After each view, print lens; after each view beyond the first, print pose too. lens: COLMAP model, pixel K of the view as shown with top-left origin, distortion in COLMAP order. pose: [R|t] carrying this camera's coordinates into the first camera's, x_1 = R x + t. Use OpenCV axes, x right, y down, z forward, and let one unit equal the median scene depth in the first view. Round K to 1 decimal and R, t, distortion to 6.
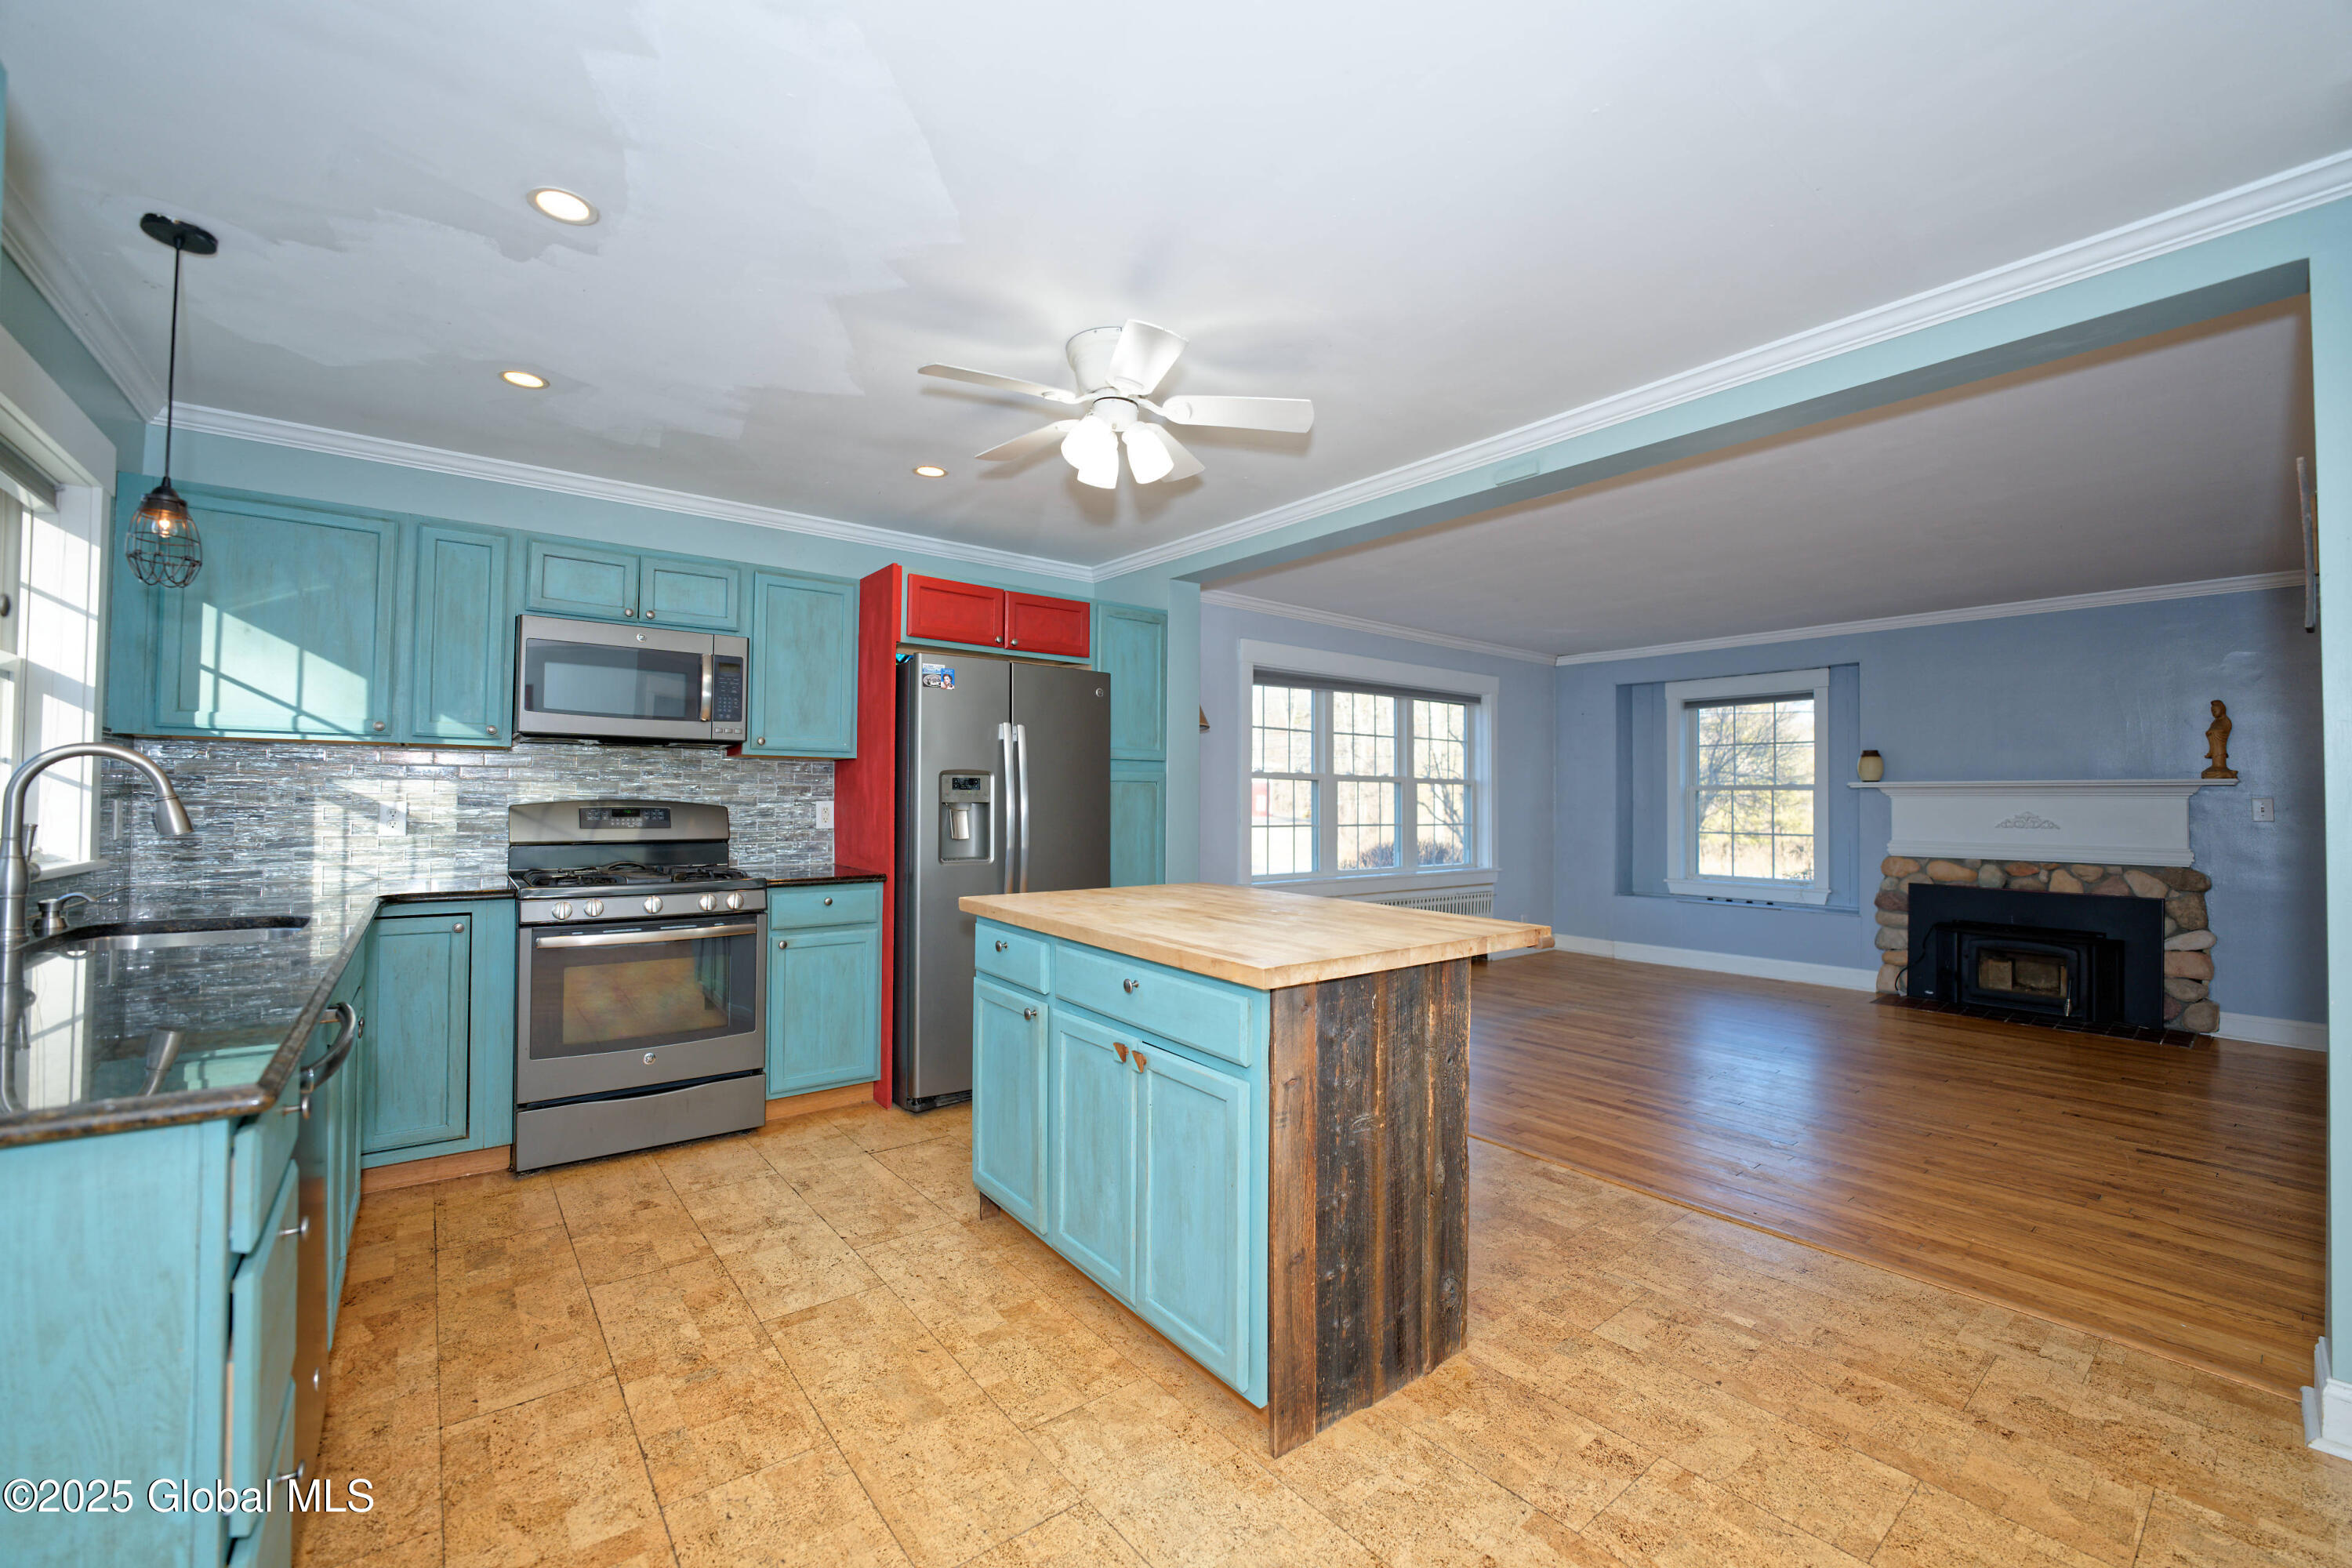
lens RADIAL K [[956.6, 0, 1181.8], [0, 956.6, 777.7], [0, 0, 1]] dist [-0.035548, 0.007532]
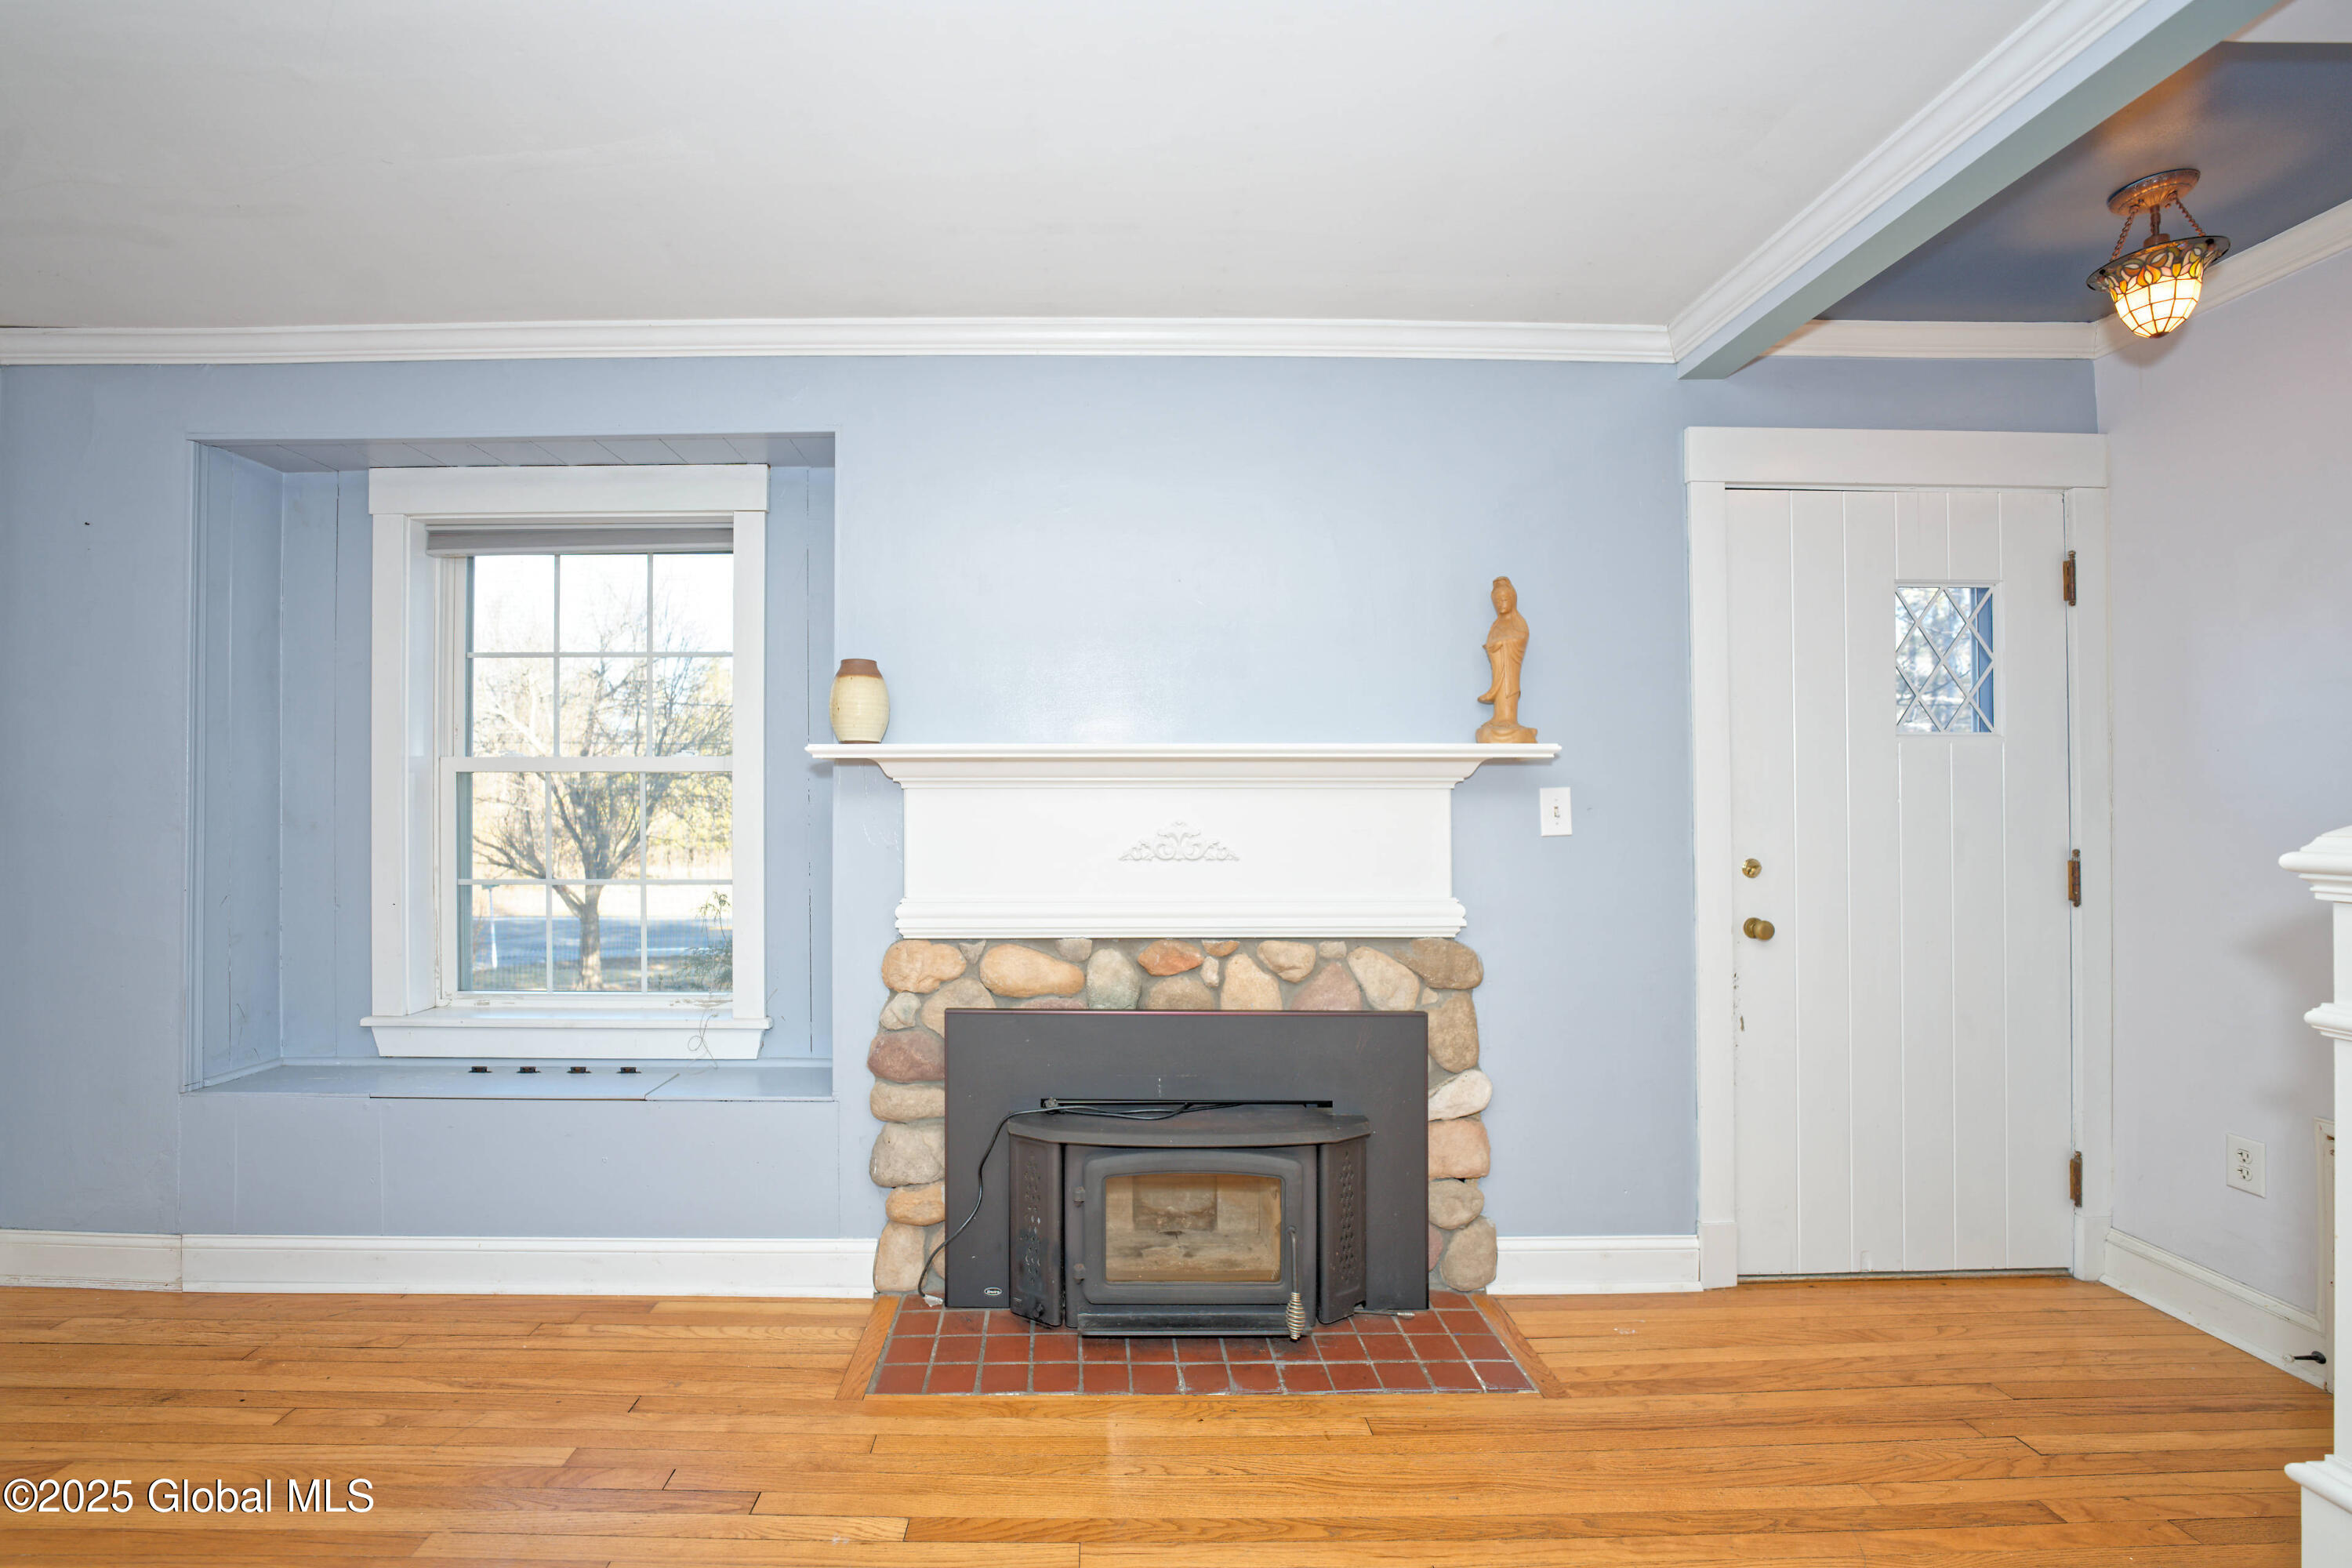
lens RADIAL K [[1010.6, 0, 1103.5], [0, 1010.6, 814.4], [0, 0, 1]] dist [-0.028252, 0.000107]
pose [[0.619592, -0.013119, 0.784815, 0.595402], [-0.013910, 0.999520, 0.027689, 0.024763], [-0.784801, -0.028073, 0.619112, 0.841700]]
